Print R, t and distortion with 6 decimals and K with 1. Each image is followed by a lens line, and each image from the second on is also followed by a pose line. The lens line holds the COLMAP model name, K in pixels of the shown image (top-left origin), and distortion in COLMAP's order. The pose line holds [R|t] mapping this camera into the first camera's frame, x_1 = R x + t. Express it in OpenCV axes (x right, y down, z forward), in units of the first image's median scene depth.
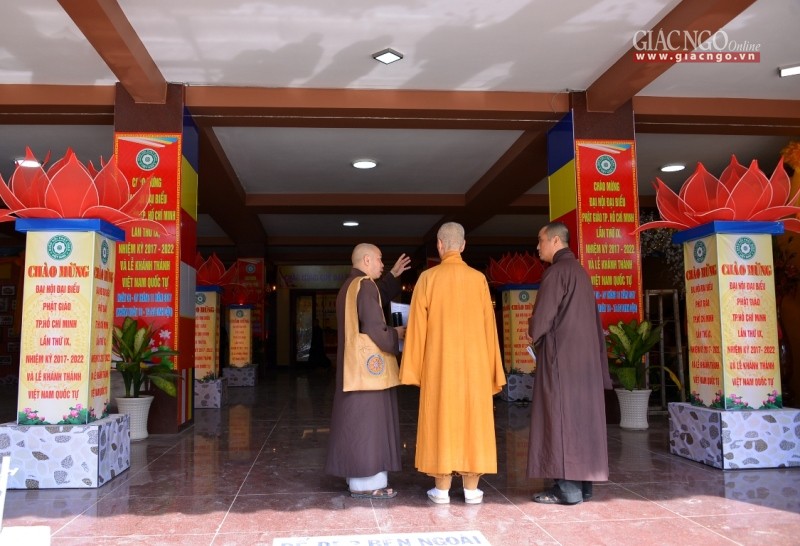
lens RADIAL K [[676.0, 0, 400.0], [0, 676.0, 273.0], [0, 0, 1]] dist [-0.006958, -0.007628]
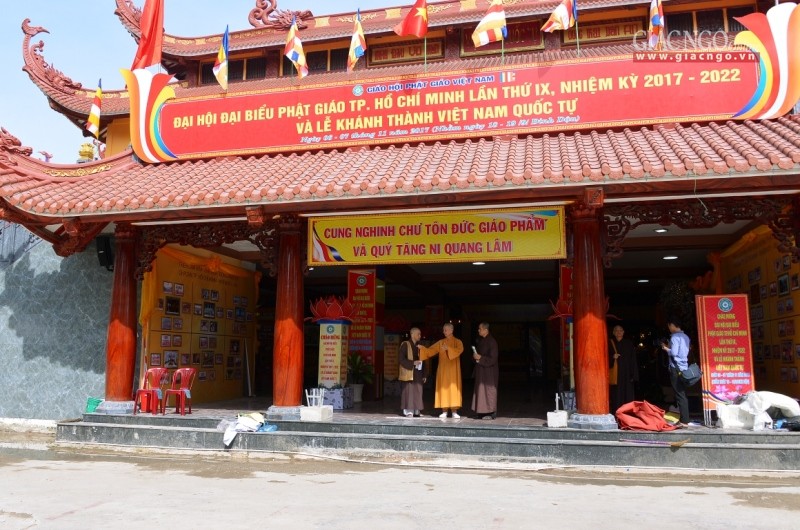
lens RADIAL K [[678.9, 0, 400.0], [0, 678.9, 265.0], [0, 0, 1]] dist [-0.000329, -0.003088]
pose [[0.944698, -0.022350, -0.327180, 0.760349], [0.010305, 0.999205, -0.038504, -0.199574], [0.327781, 0.033003, 0.944177, -1.712243]]
